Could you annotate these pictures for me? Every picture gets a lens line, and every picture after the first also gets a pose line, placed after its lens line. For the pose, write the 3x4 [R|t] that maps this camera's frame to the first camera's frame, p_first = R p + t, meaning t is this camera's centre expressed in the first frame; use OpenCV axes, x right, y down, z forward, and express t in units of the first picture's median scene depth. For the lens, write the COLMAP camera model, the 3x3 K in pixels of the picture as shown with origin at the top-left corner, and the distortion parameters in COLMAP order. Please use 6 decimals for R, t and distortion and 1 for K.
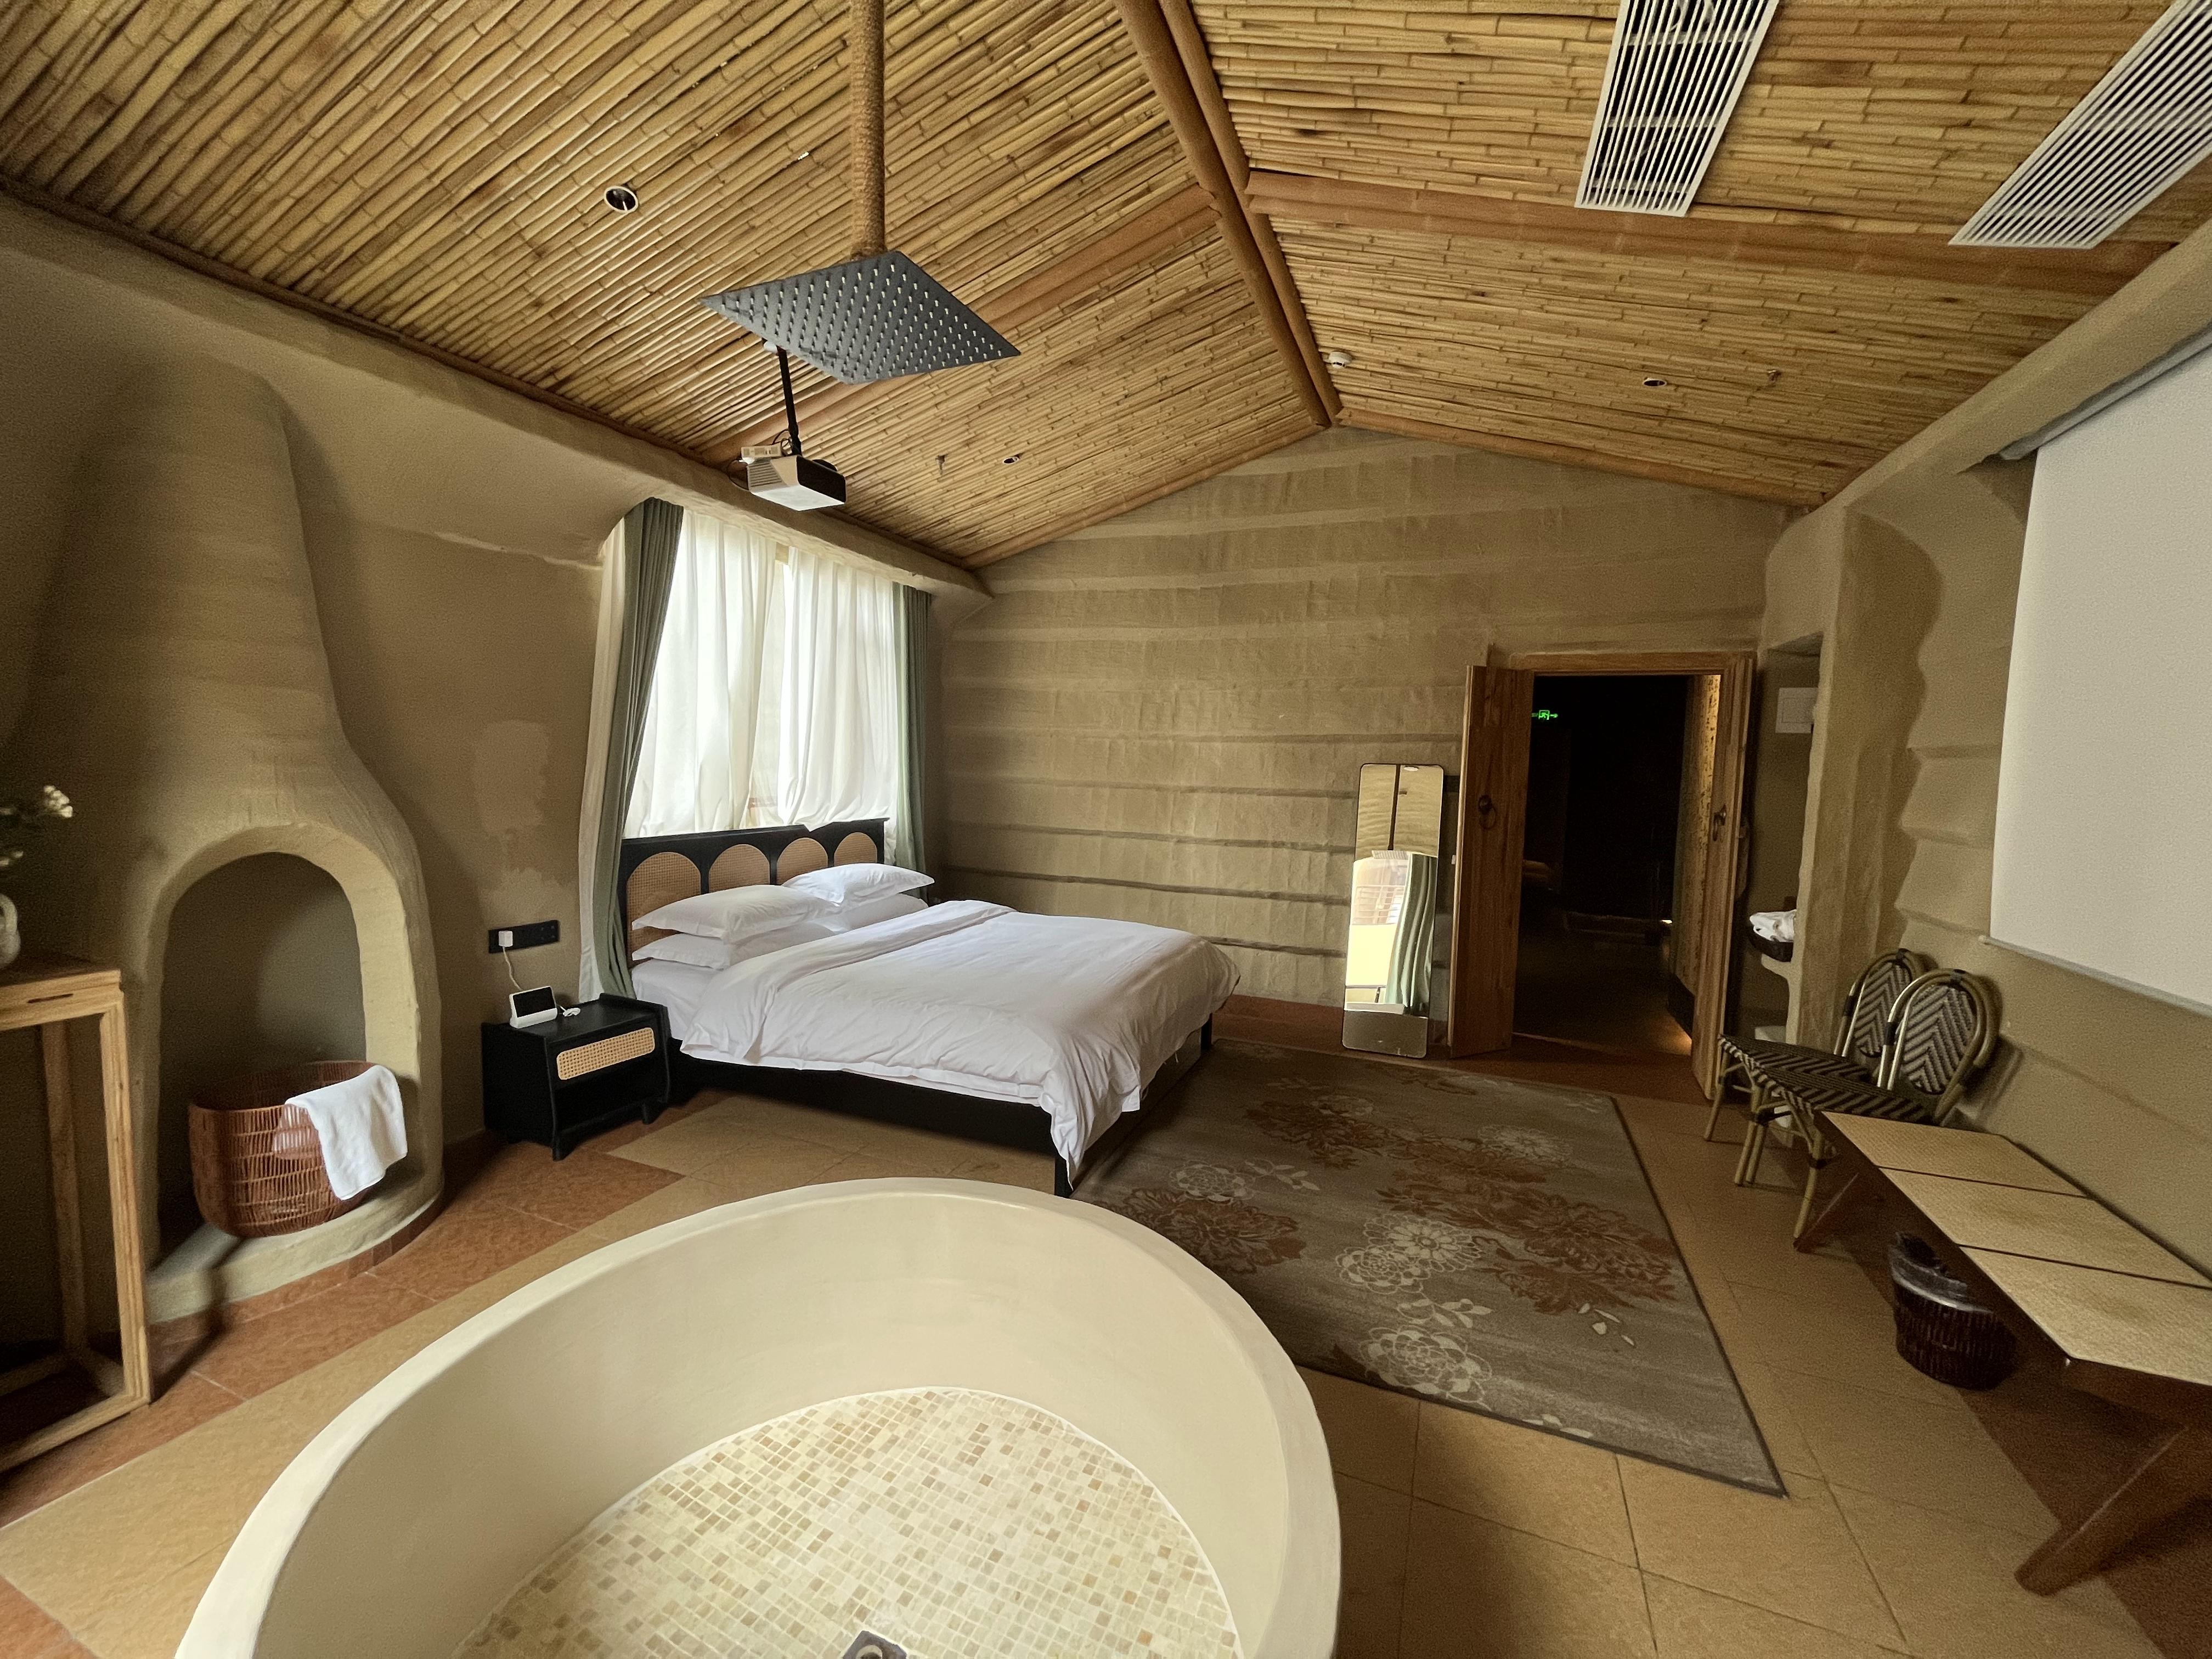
lens RADIAL K [[896.3, 0, 1108.7], [0, 896.3, 832.0], [0, 0, 1]] dist [-0.002469, -0.000087]
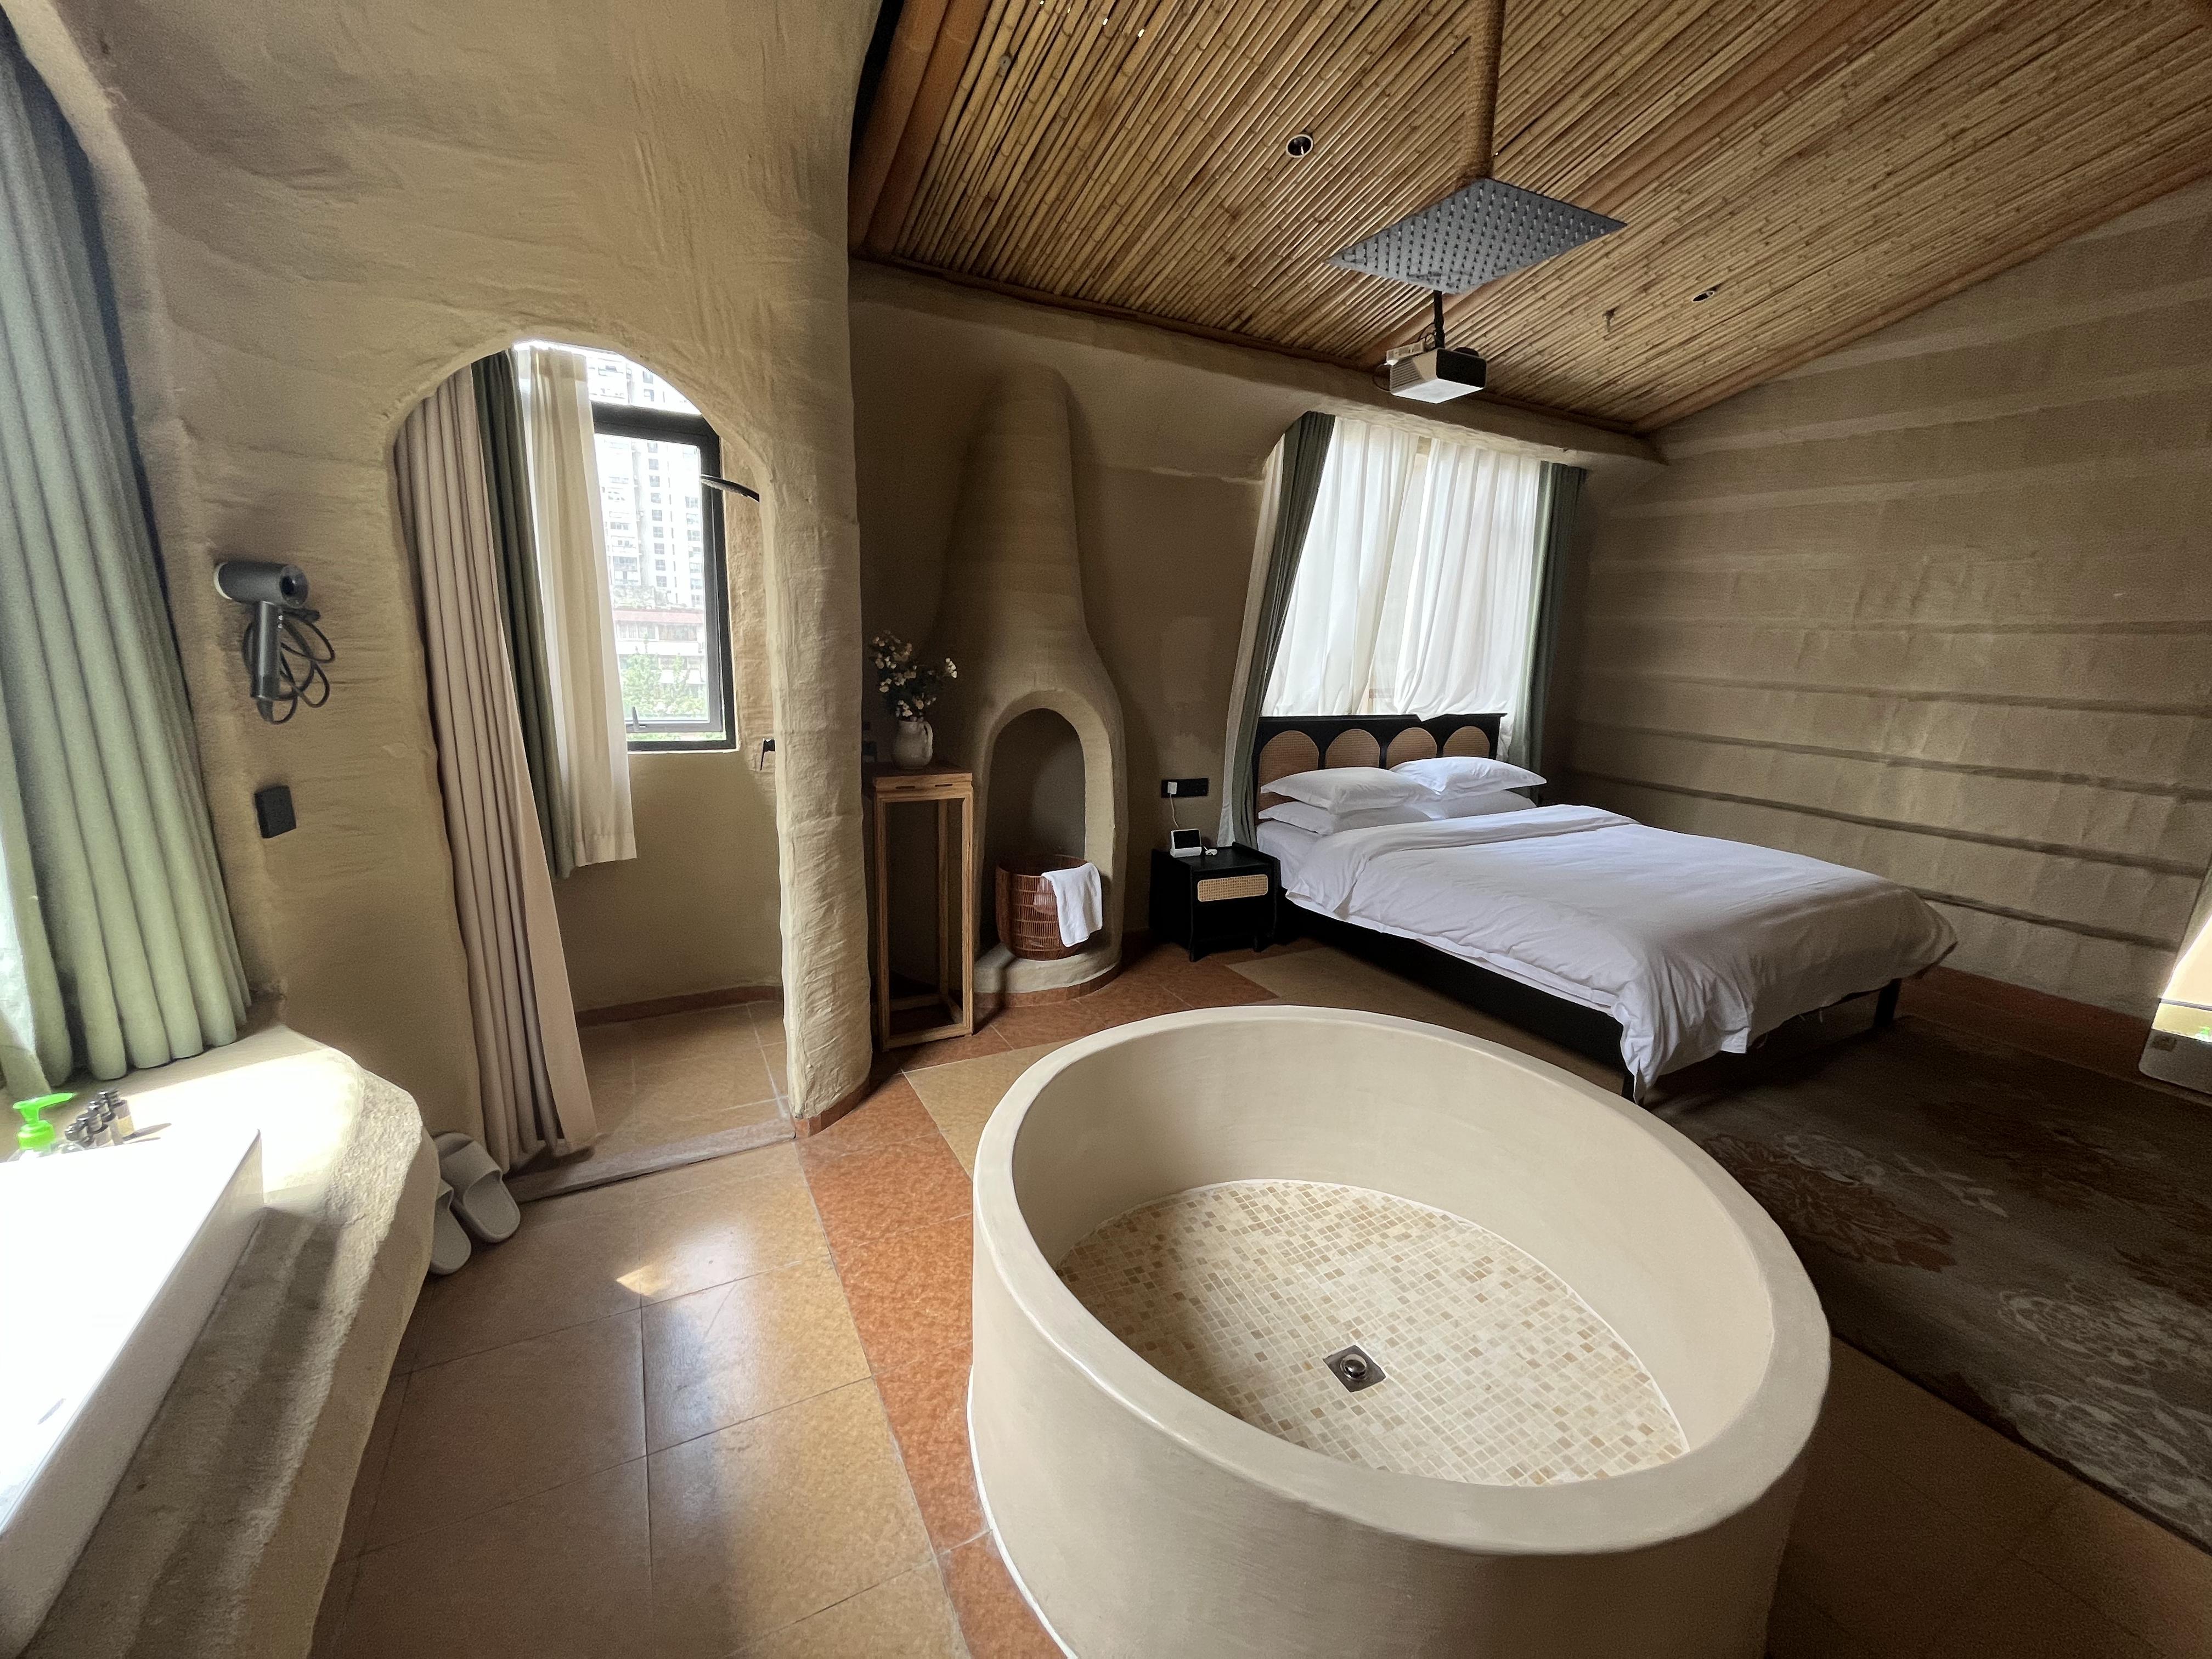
lens RADIAL K [[896.3, 0, 1101.4], [0, 896.3, 831.8], [0, 0, 1]] dist [-0.002469, -0.000087]
pose [[0.772059, 0.133571, -0.621356, 0.067786], [-0.062610, 0.988895, 0.134785, 0.014445], [0.632459, -0.065159, 0.771848, -0.076601]]
